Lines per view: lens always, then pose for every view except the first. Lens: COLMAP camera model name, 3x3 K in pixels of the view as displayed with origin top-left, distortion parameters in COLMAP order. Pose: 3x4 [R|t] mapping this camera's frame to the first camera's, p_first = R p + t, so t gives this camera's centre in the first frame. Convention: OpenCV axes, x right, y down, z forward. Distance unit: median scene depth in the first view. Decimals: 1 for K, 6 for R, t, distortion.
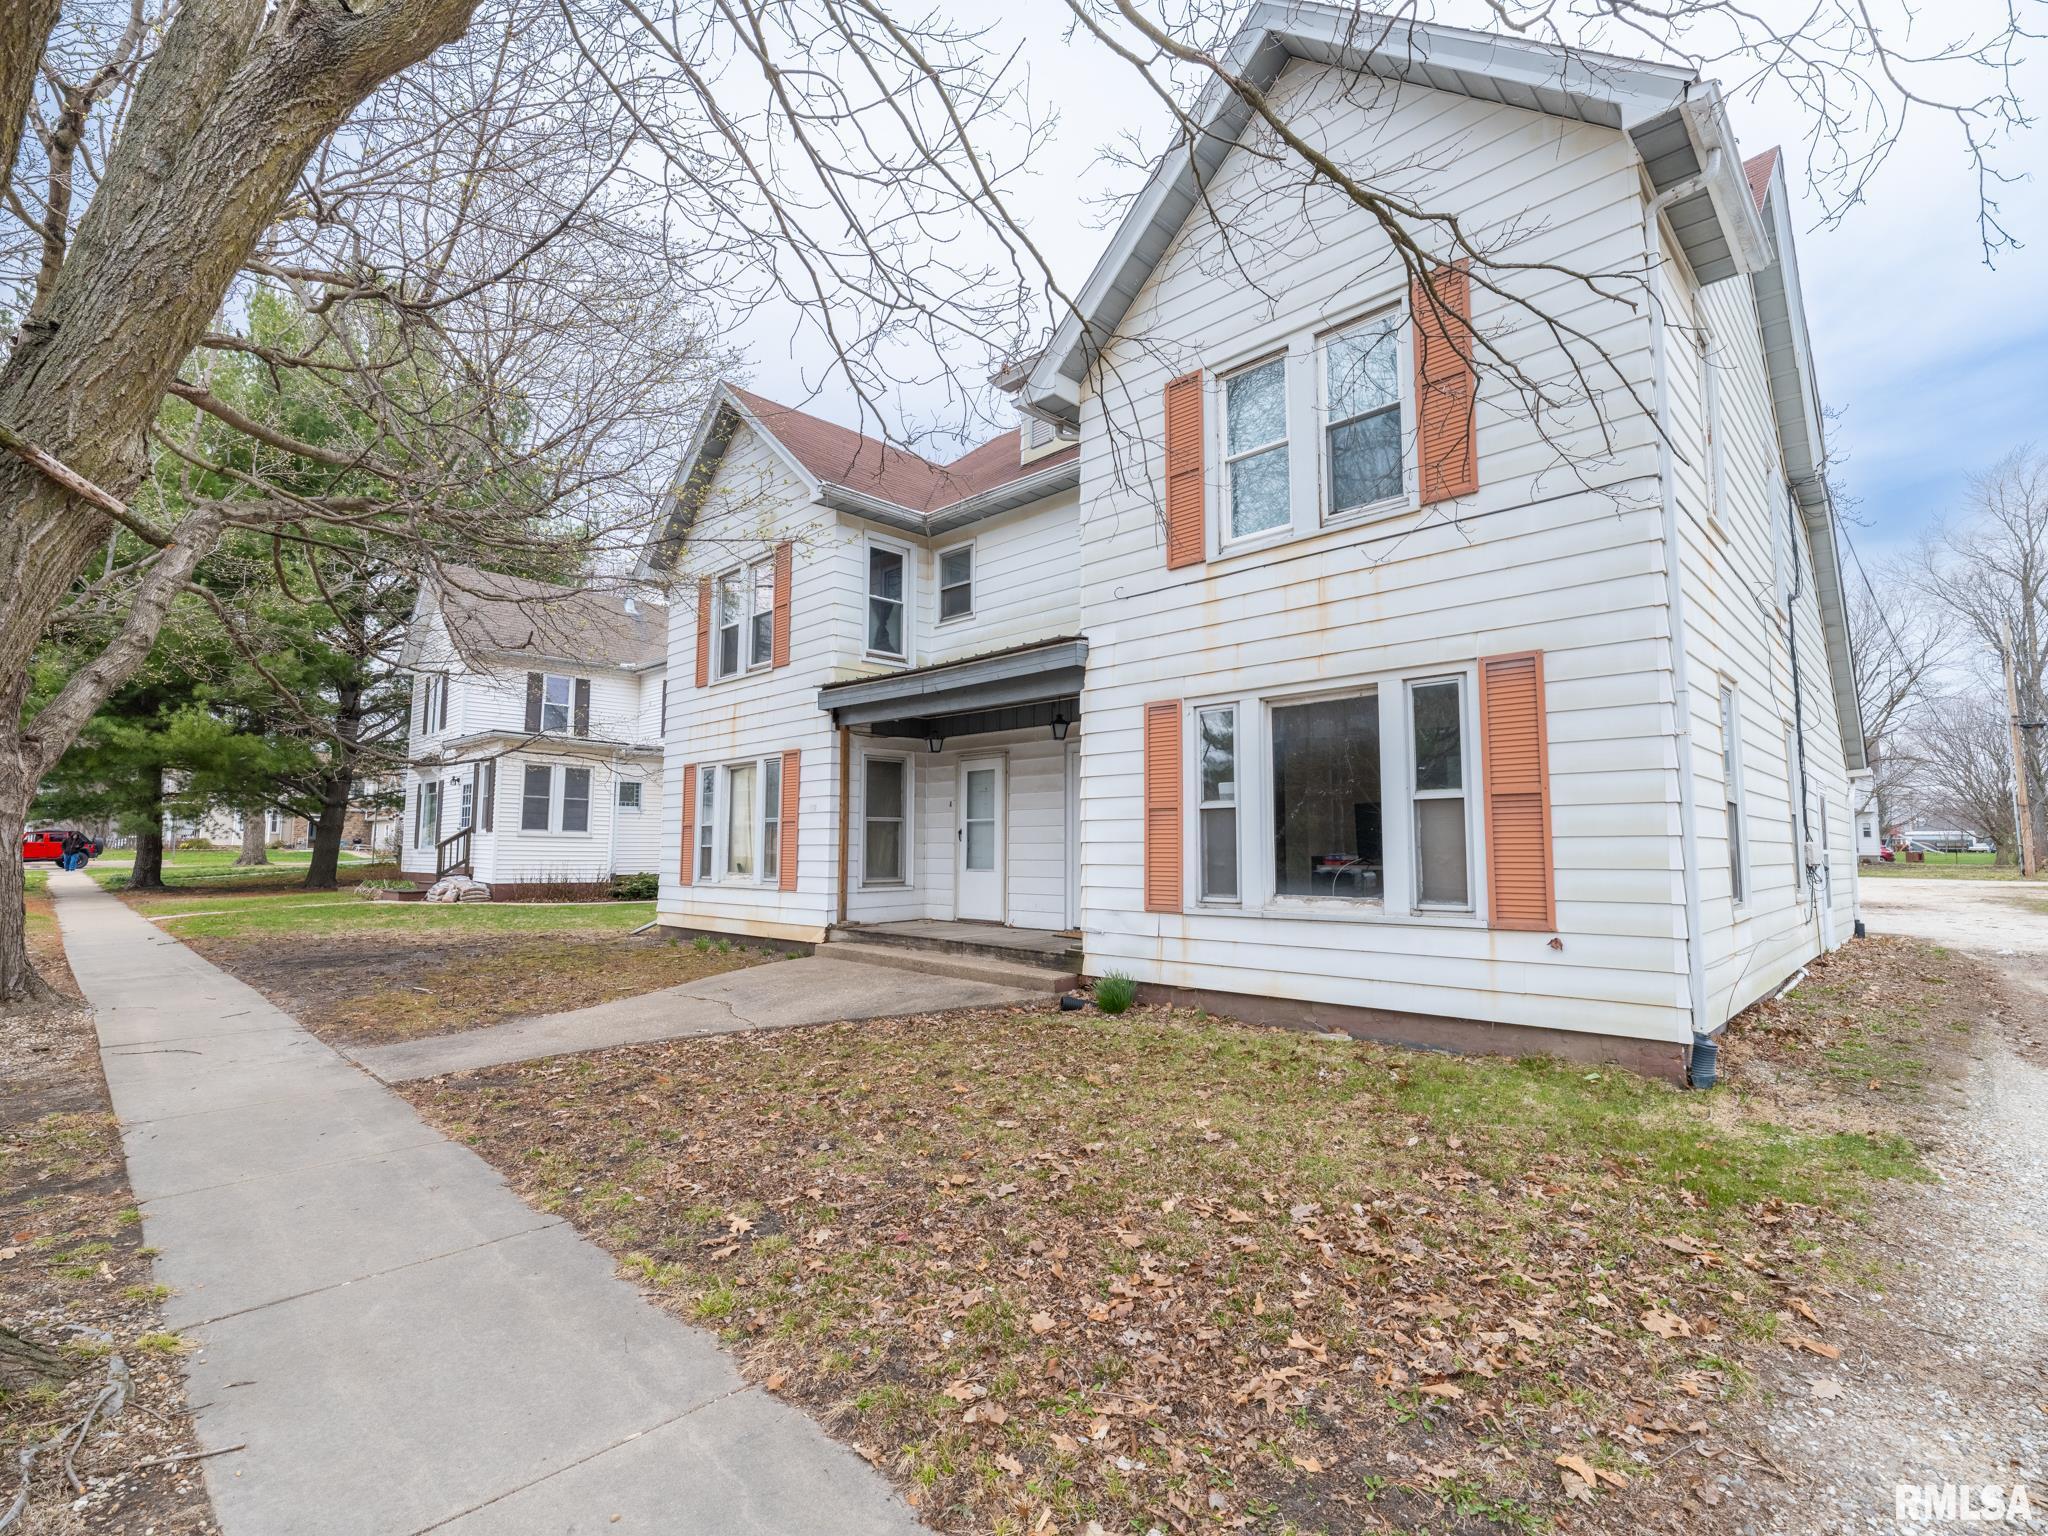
lens RADIAL K [[934.6, 0, 1014.2], [0, 934.6, 764.6], [0, 0, 1]] dist [-0.003535, -0.000757]
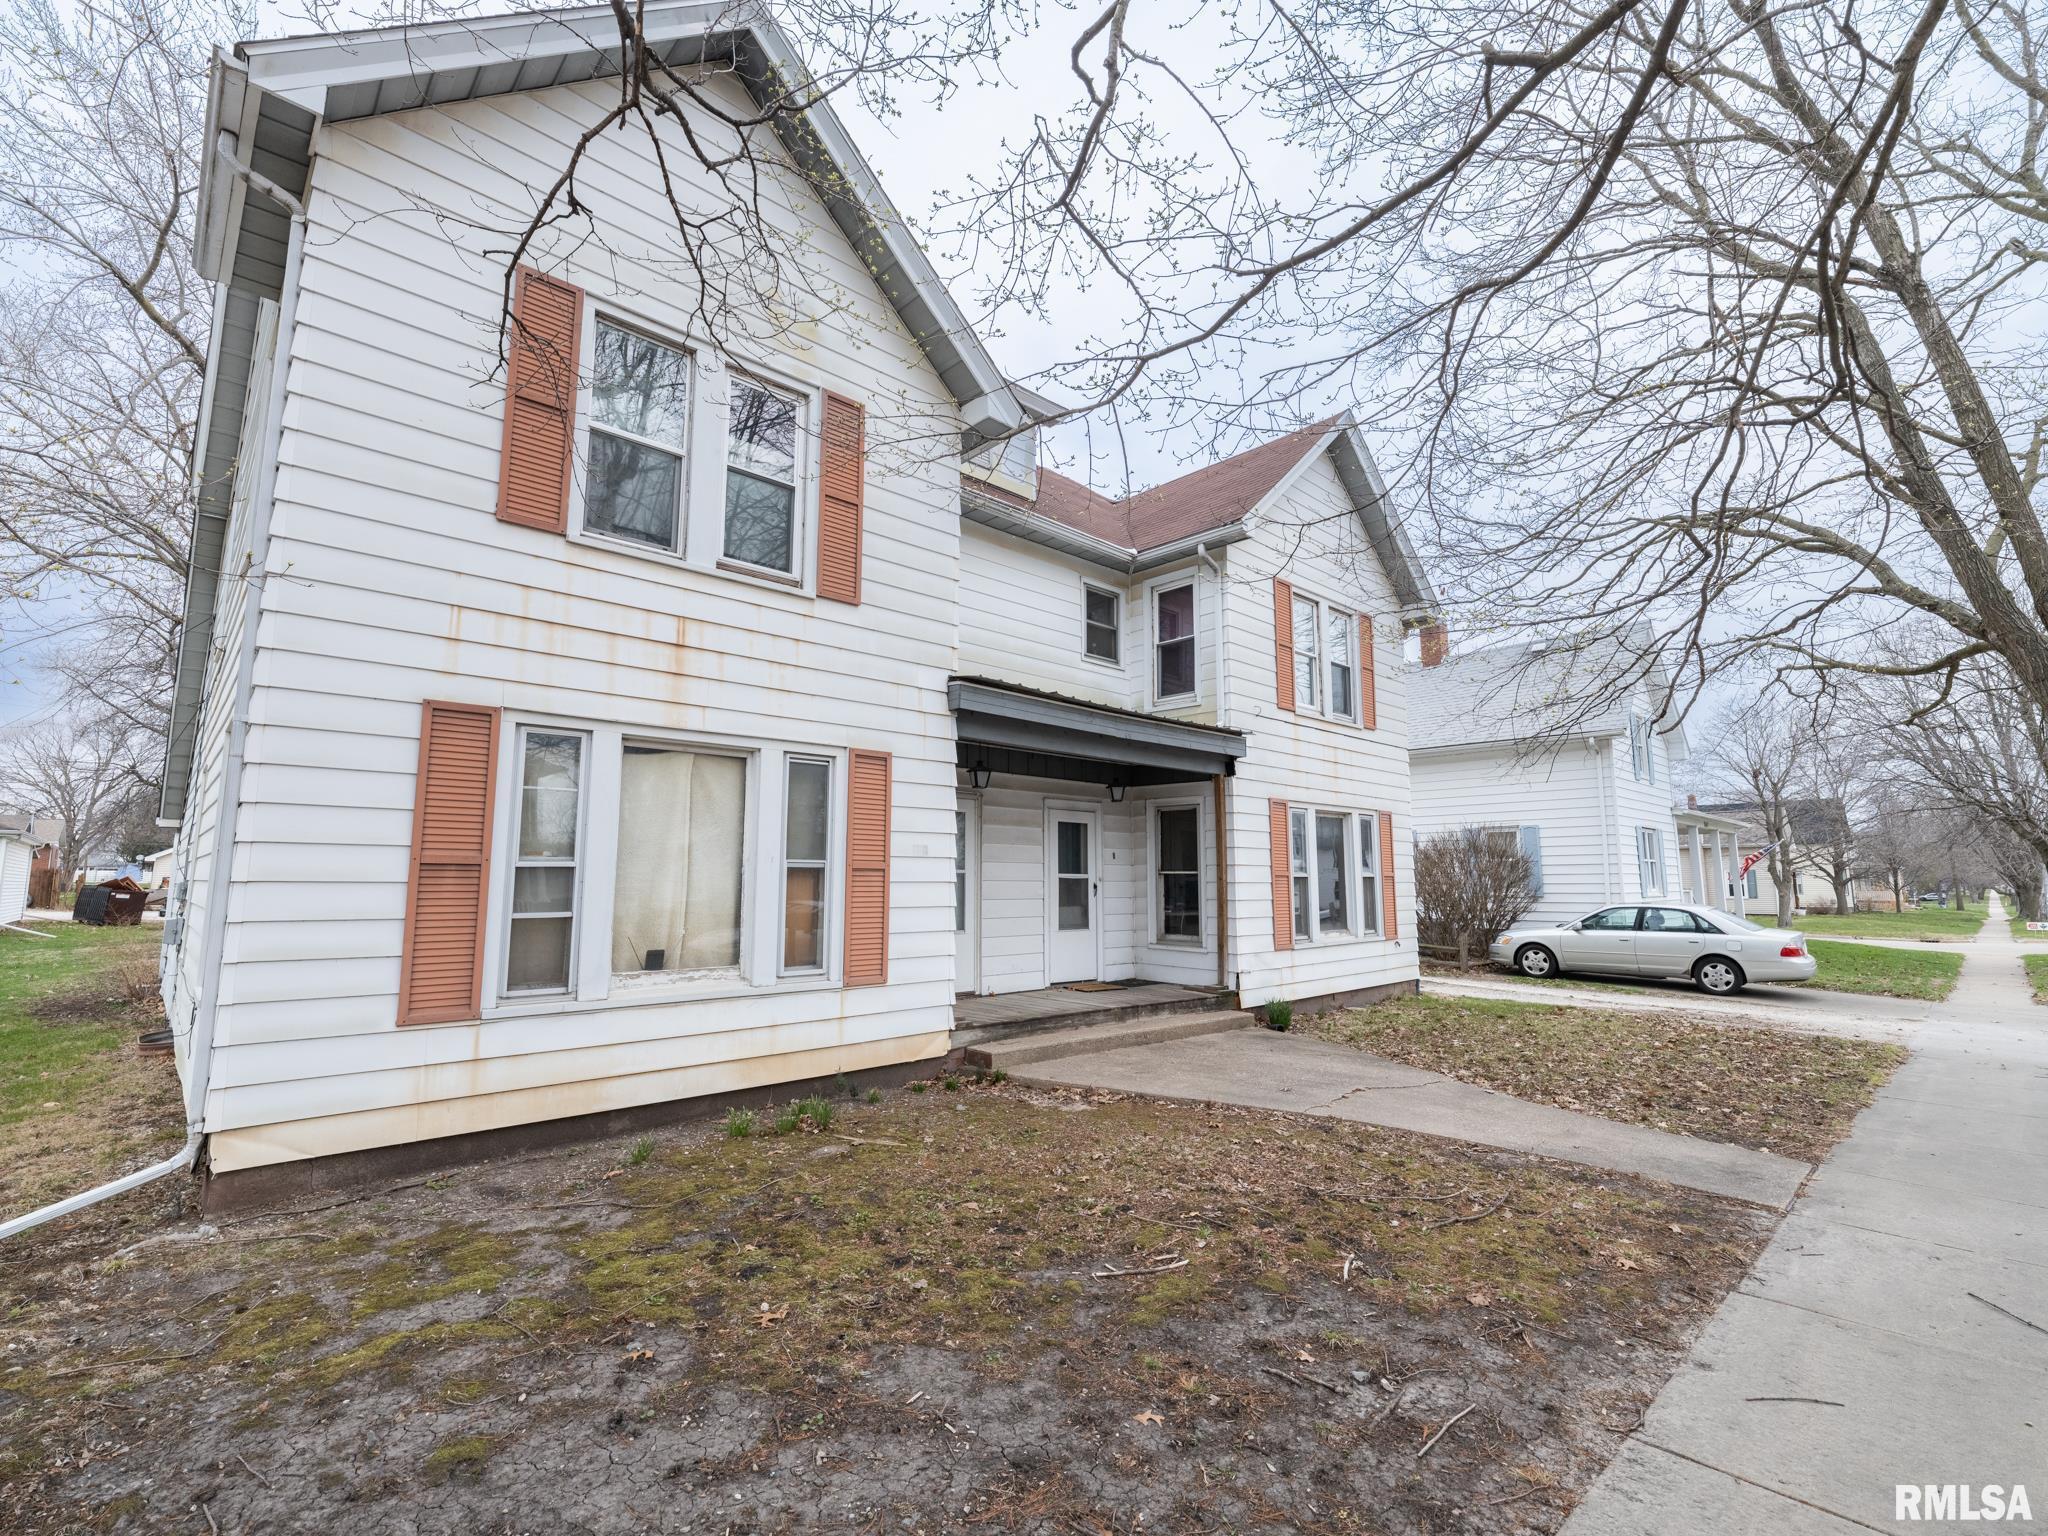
lens RADIAL K [[934.6, 0, 974.5], [0, 934.6, 766.2], [0, 0, 1]] dist [-0.003535, -0.000757]
pose [[0.066143, 0.122282, 0.990289, -1.298602], [-0.093354, 0.988867, -0.115871, 0.090939], [-0.993434, -0.084784, 0.076822, 1.378477]]
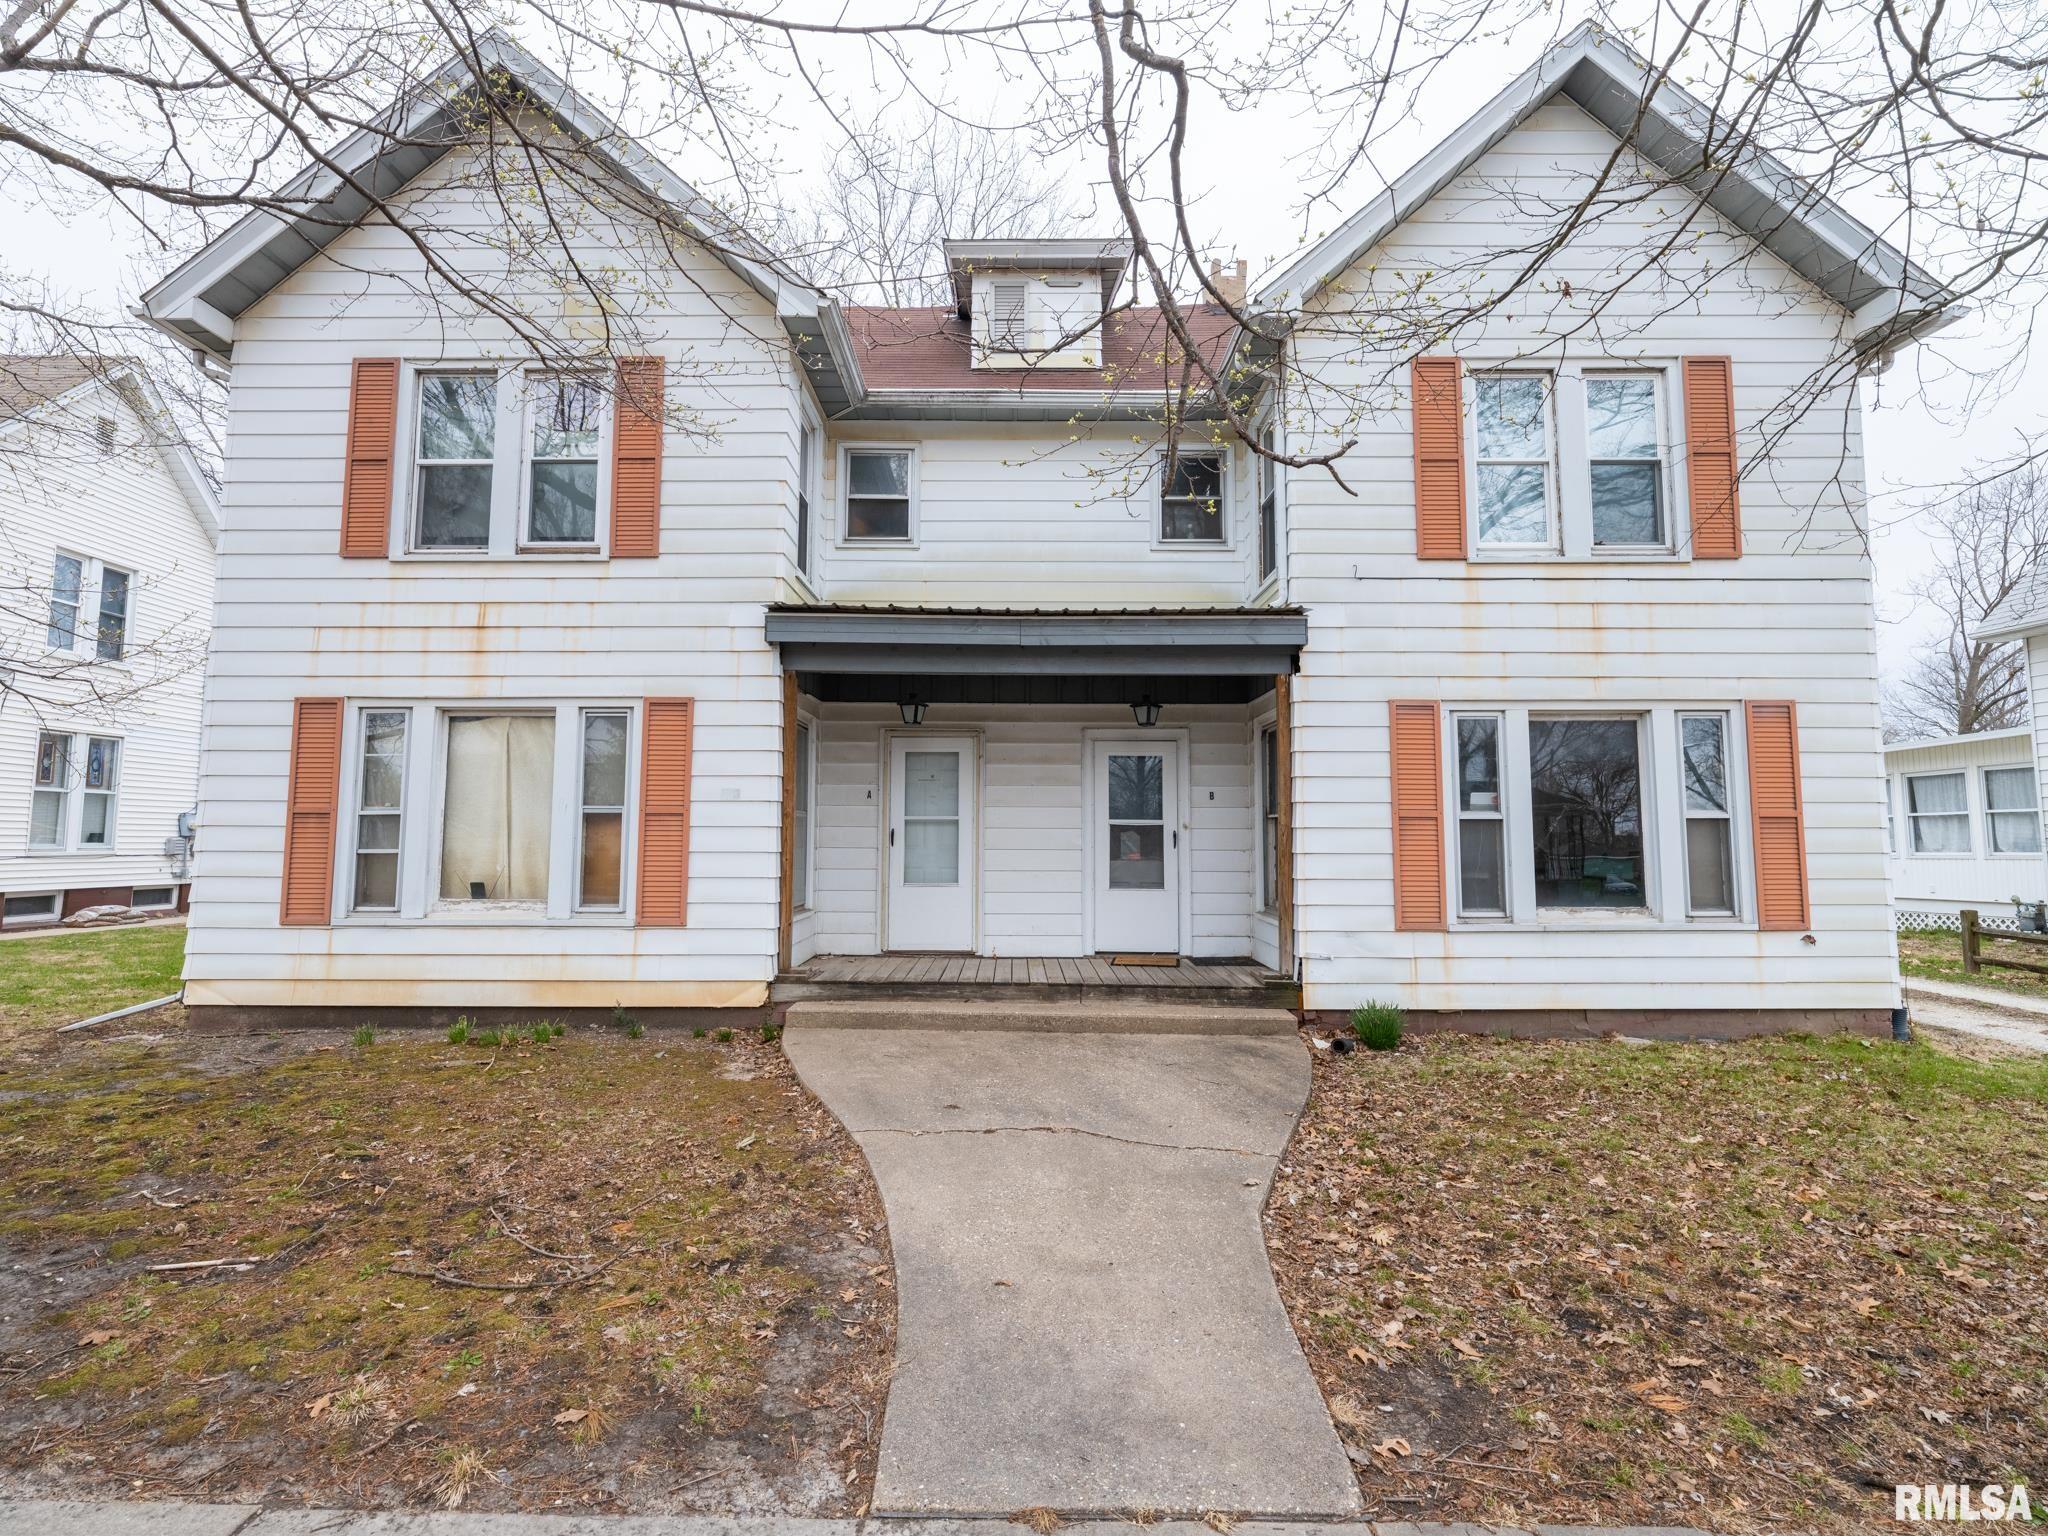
lens RADIAL K [[934.6, 0, 1009.2], [0, 934.6, 769.4], [0, 0, 1]] dist [-0.003535, -0.000757]
pose [[0.725082, 0.055499, 0.686423, -0.771099], [-0.065604, 0.997781, -0.011375, 0.037095], [-0.685531, -0.036784, 0.727114, 0.616480]]
